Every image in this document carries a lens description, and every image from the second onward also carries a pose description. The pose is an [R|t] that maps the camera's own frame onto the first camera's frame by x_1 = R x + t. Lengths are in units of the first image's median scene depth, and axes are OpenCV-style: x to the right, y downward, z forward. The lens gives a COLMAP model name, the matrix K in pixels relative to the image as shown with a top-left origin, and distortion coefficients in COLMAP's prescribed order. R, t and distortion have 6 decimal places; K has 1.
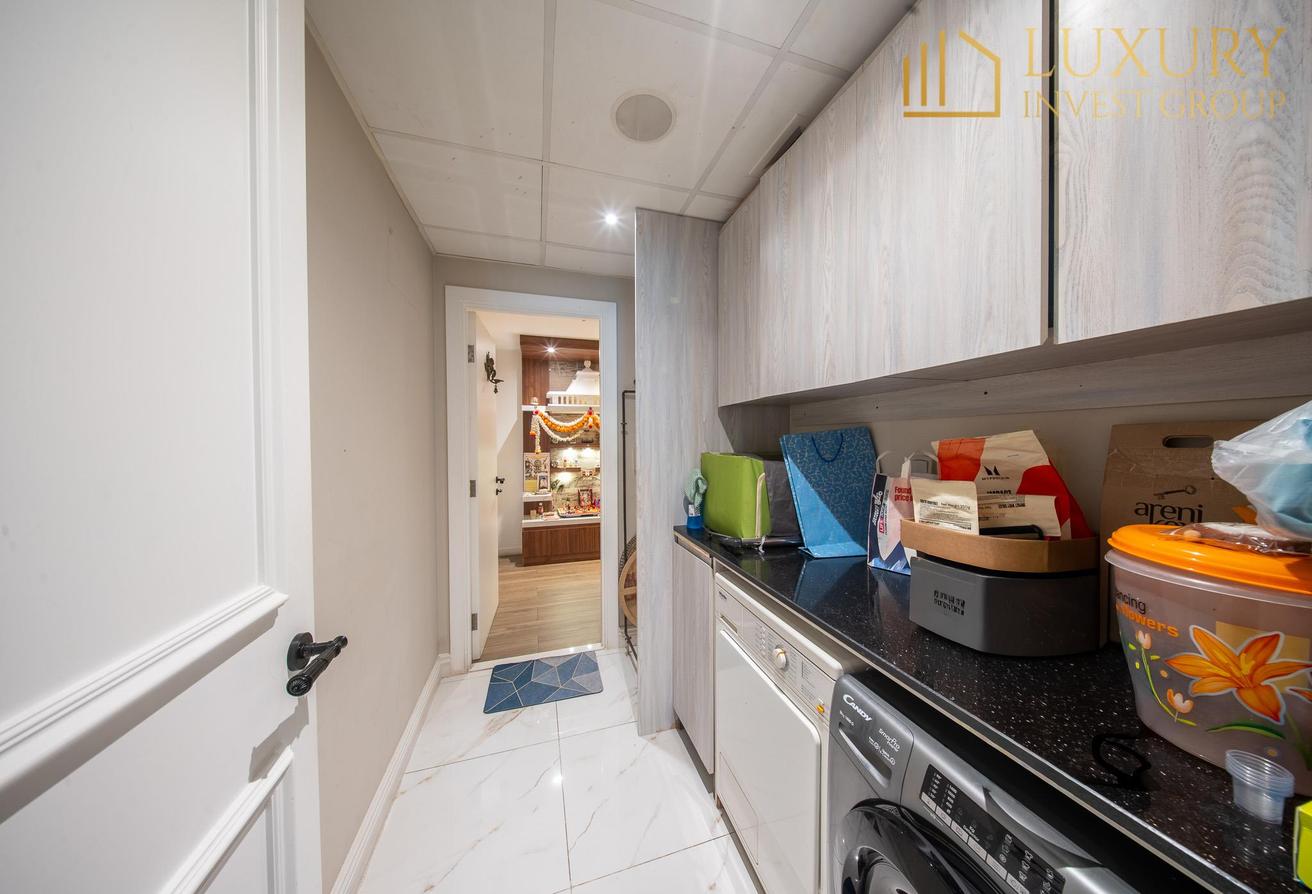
lens RADIAL K [[383.3, 0, 658.6], [0, 383.3, 445.1], [0, 0, 1]] dist [-0.000241, -0.001219]
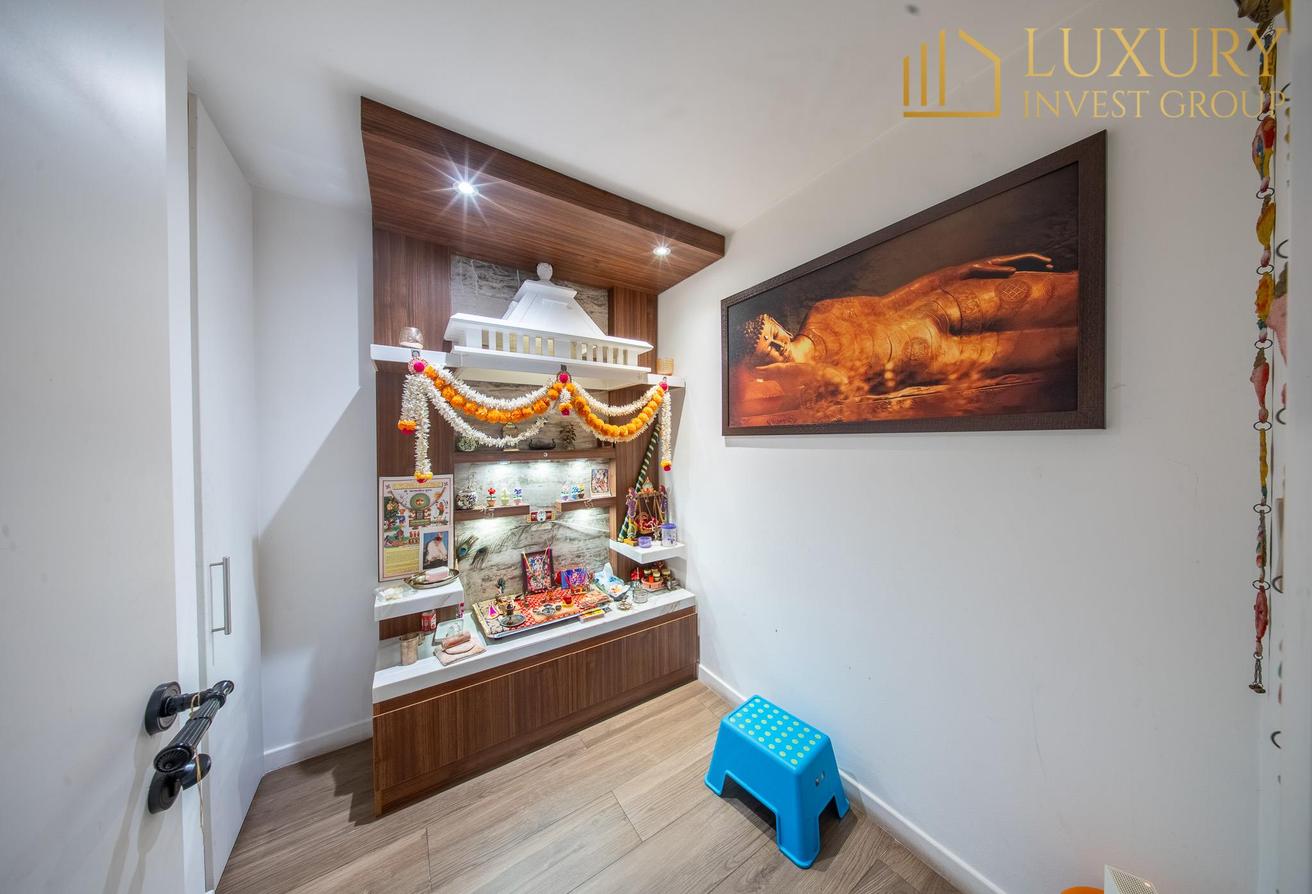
lens RADIAL K [[383.3, 0, 653.8], [0, 383.3, 446.2], [0, 0, 1]] dist [-0.000241, -0.001219]
pose [[0.963123, -0.003188, 0.269042, -0.192612], [0.002325, 0.999991, 0.003524, -0.011114], [-0.269051, -0.002768, 0.963122, 0.563595]]
